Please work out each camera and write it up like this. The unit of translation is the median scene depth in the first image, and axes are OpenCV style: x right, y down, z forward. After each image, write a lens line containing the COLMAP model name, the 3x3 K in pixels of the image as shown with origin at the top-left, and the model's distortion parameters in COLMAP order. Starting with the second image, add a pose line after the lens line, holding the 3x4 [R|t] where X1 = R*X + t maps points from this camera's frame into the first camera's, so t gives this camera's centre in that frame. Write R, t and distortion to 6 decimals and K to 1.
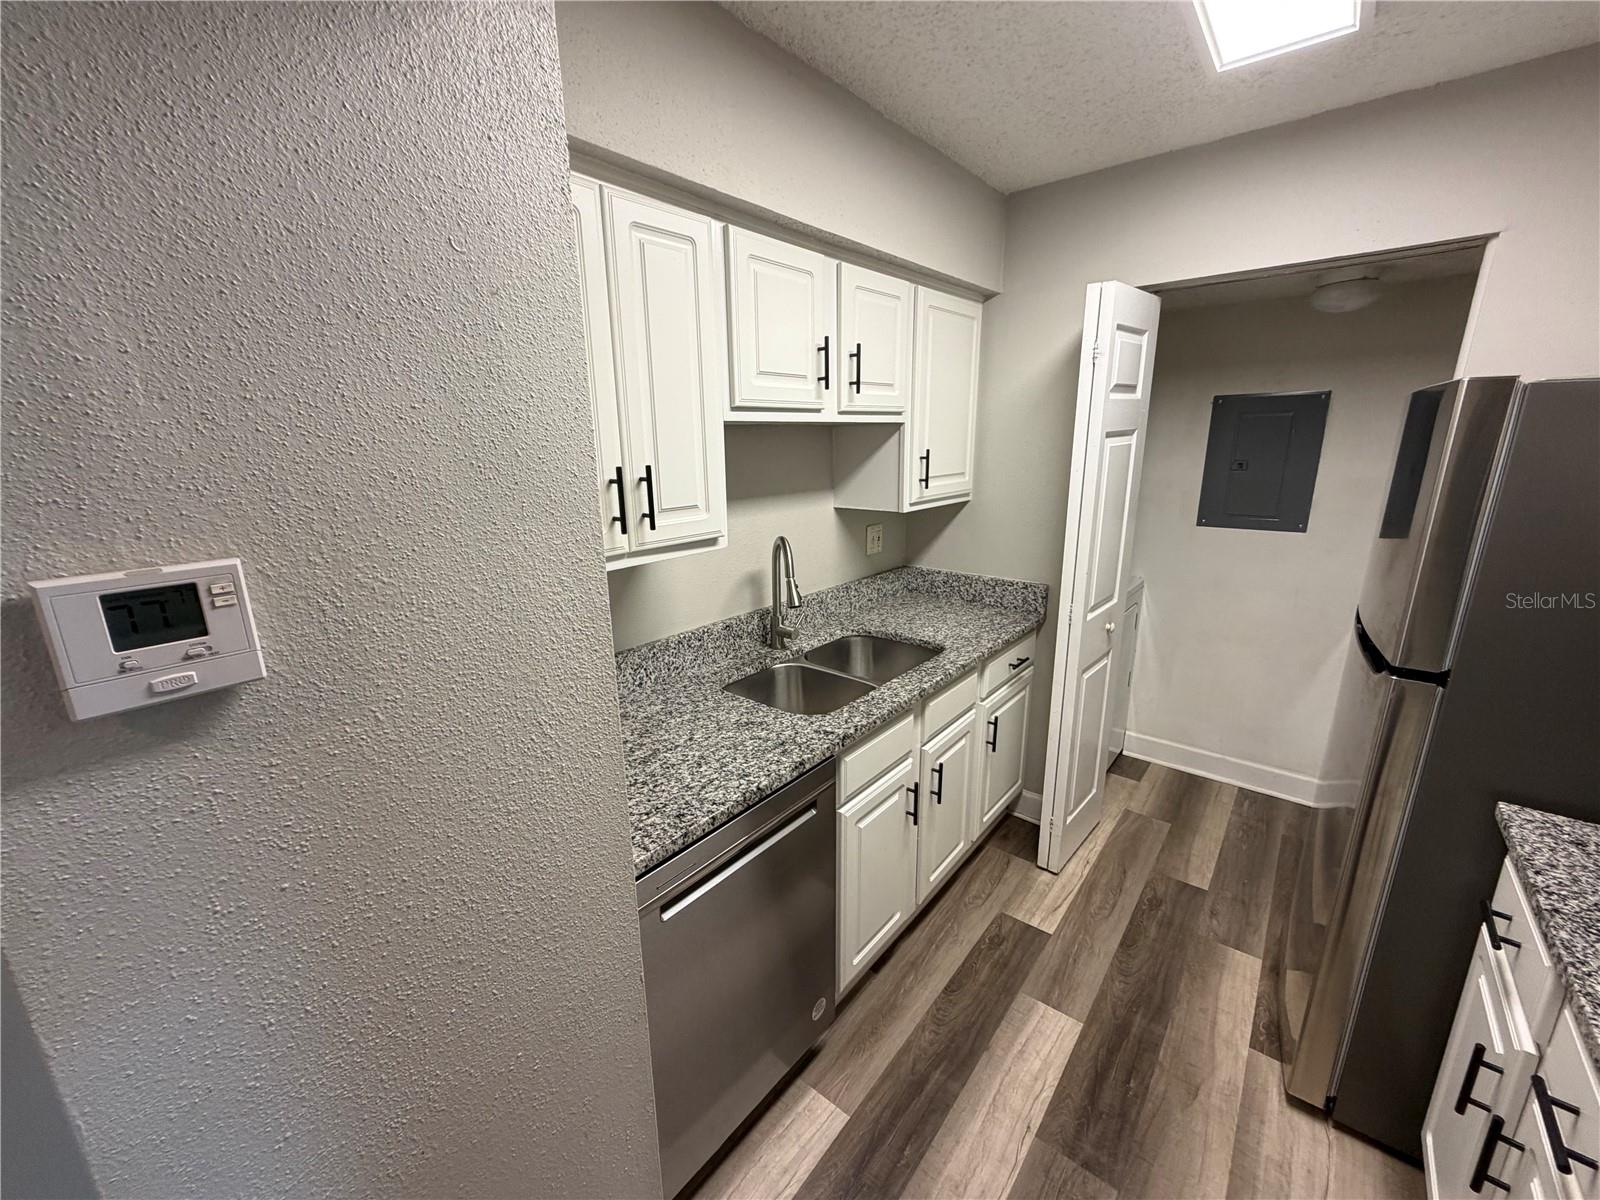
lens RADIAL K [[637.0, 0, 795.4], [0, 637.0, 602.2], [0, 0, 1]] dist [0.000072, -0.000117]
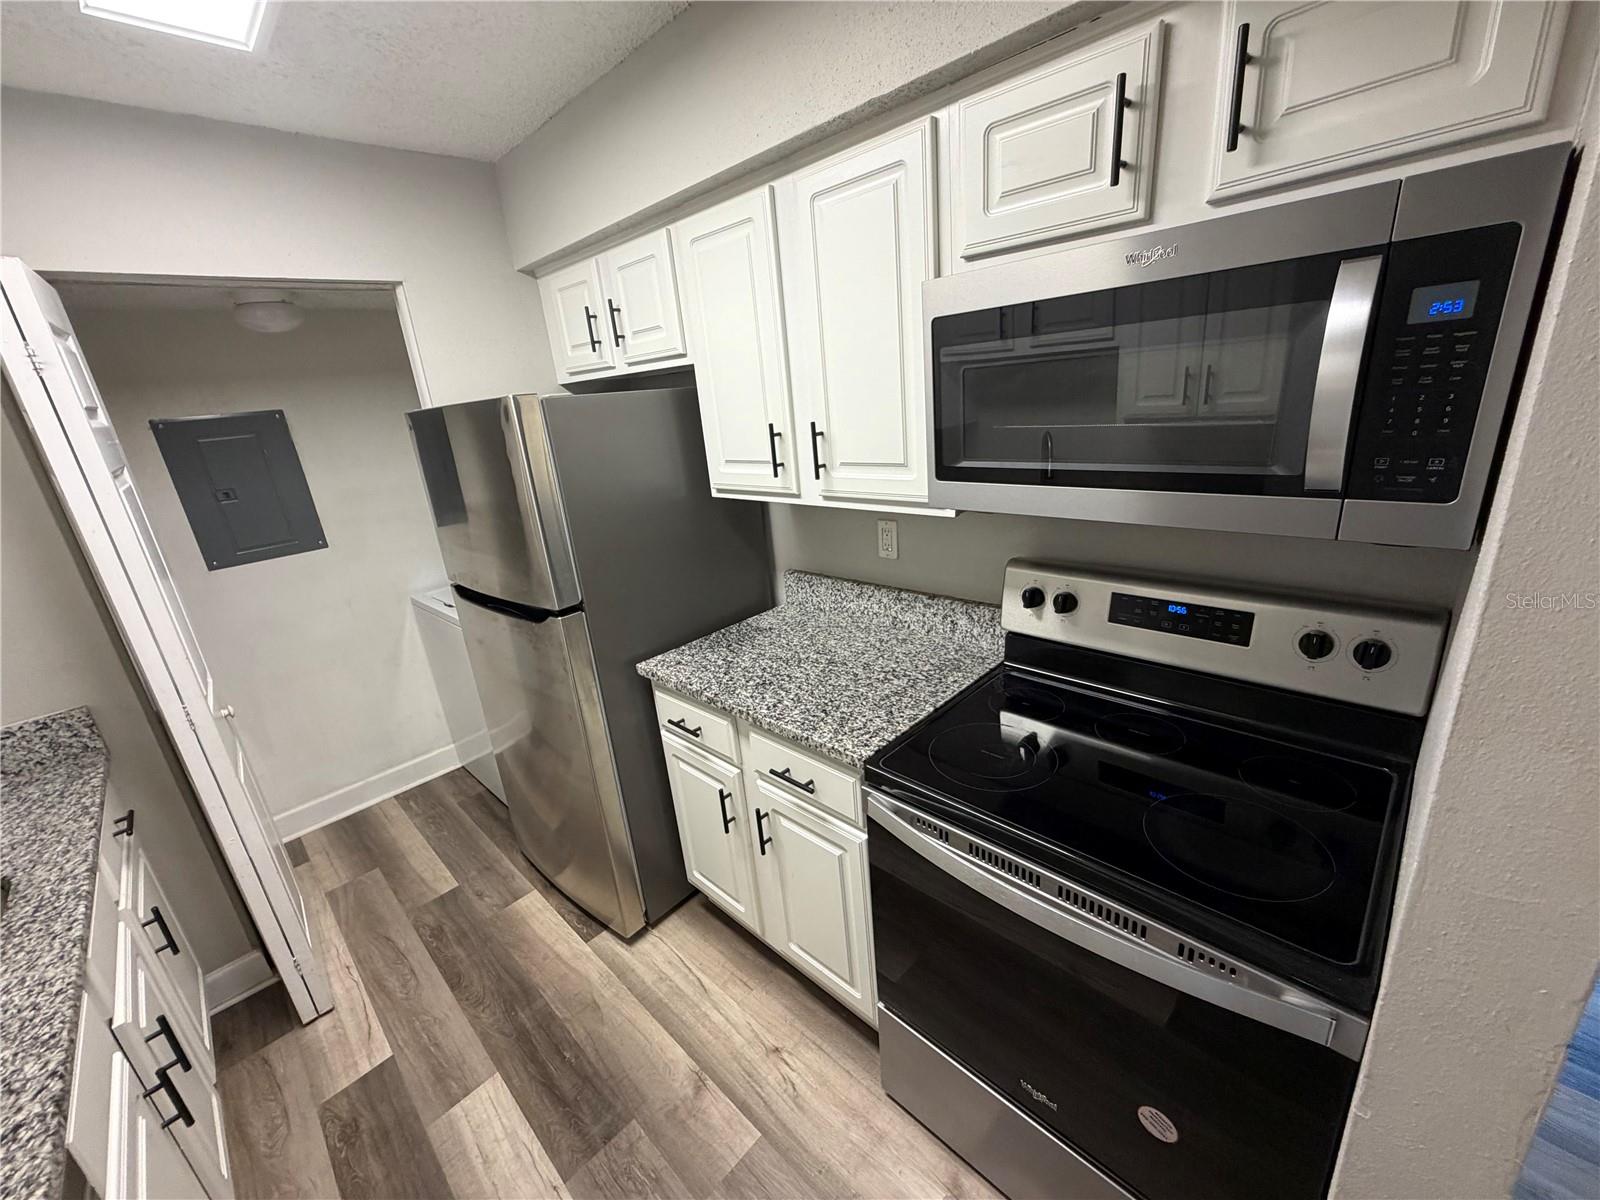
lens RADIAL K [[637.0, 0, 795.4], [0, 637.0, 601.7], [0, 0, 1]] dist [0.000072, -0.000117]
pose [[0.087226, -0.309174, 0.946997, -0.178783], [0.337610, 0.903539, 0.263889, -0.066237], [-0.937236, 0.296697, 0.183192, 0.192173]]
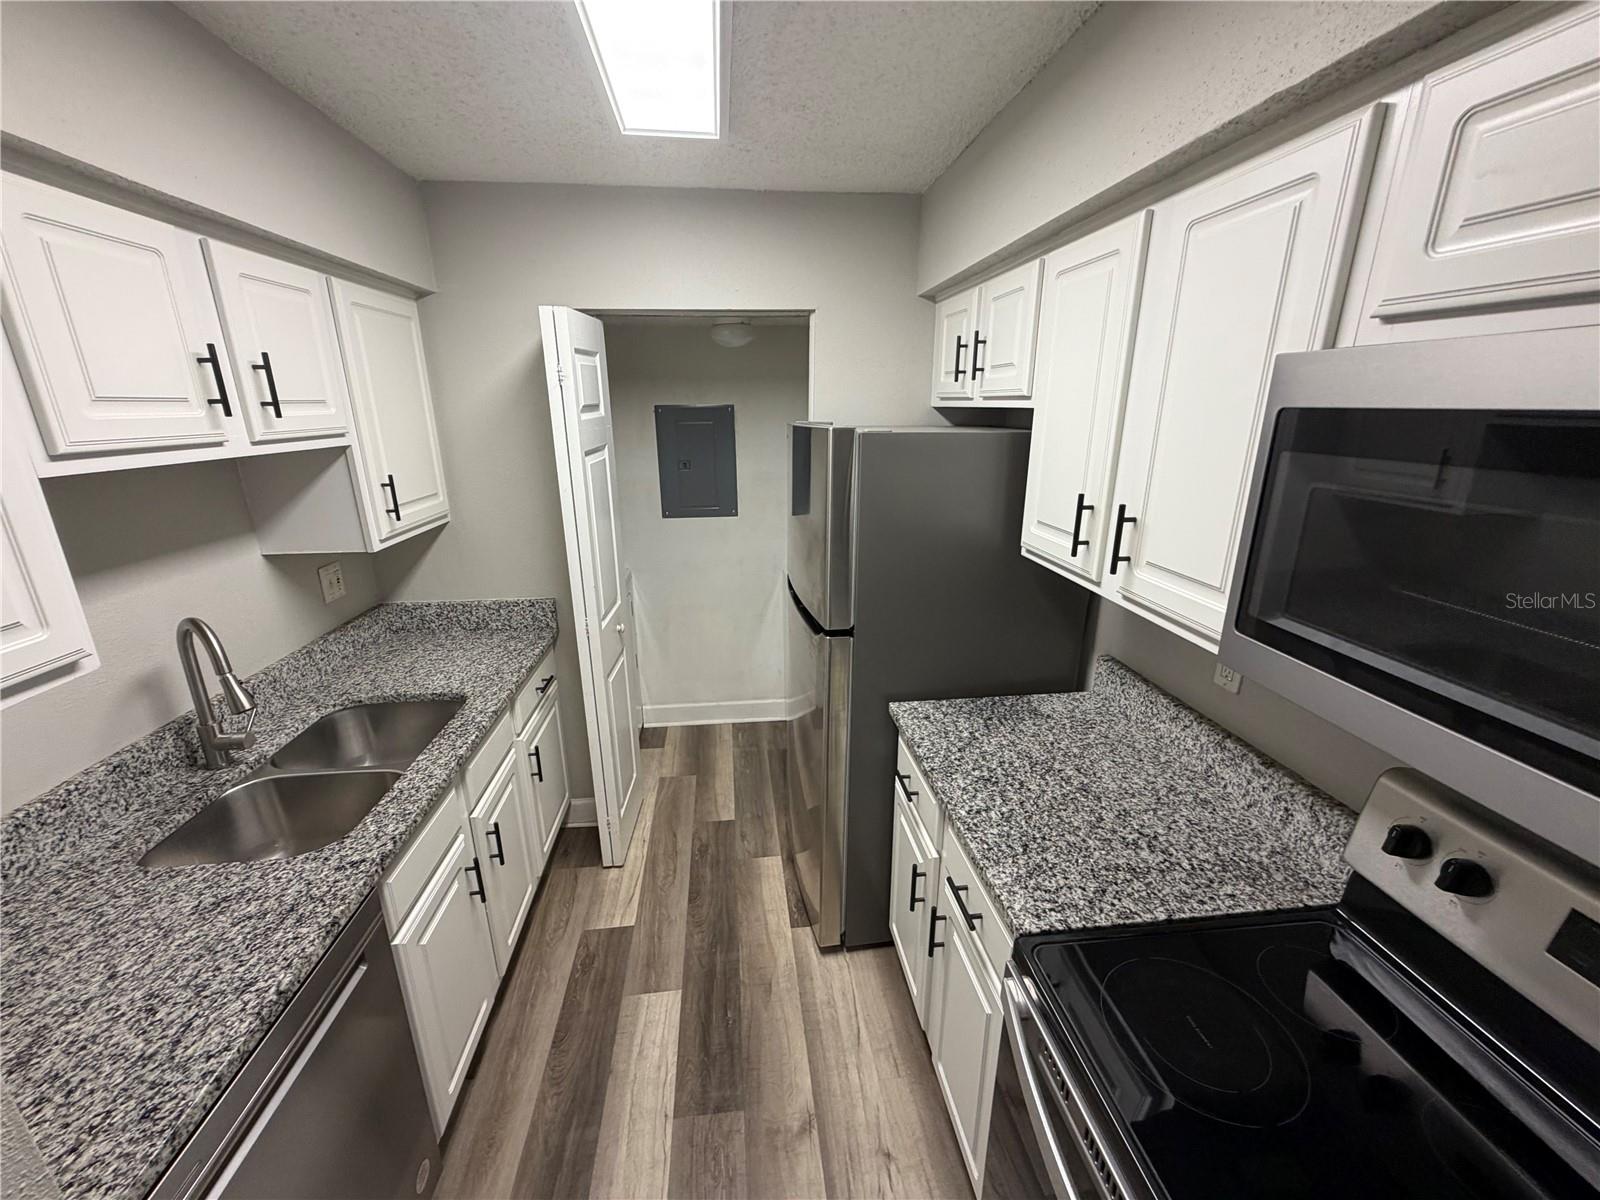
lens RADIAL K [[637.0, 0, 794.1], [0, 637.0, 602.2], [0, 0, 1]] dist [0.000072, -0.000117]
pose [[0.695468, -0.200150, 0.690119, -0.041856], [0.175020, 0.978683, 0.107464, -0.081820], [-0.696916, 0.046047, 0.715673, 0.031369]]
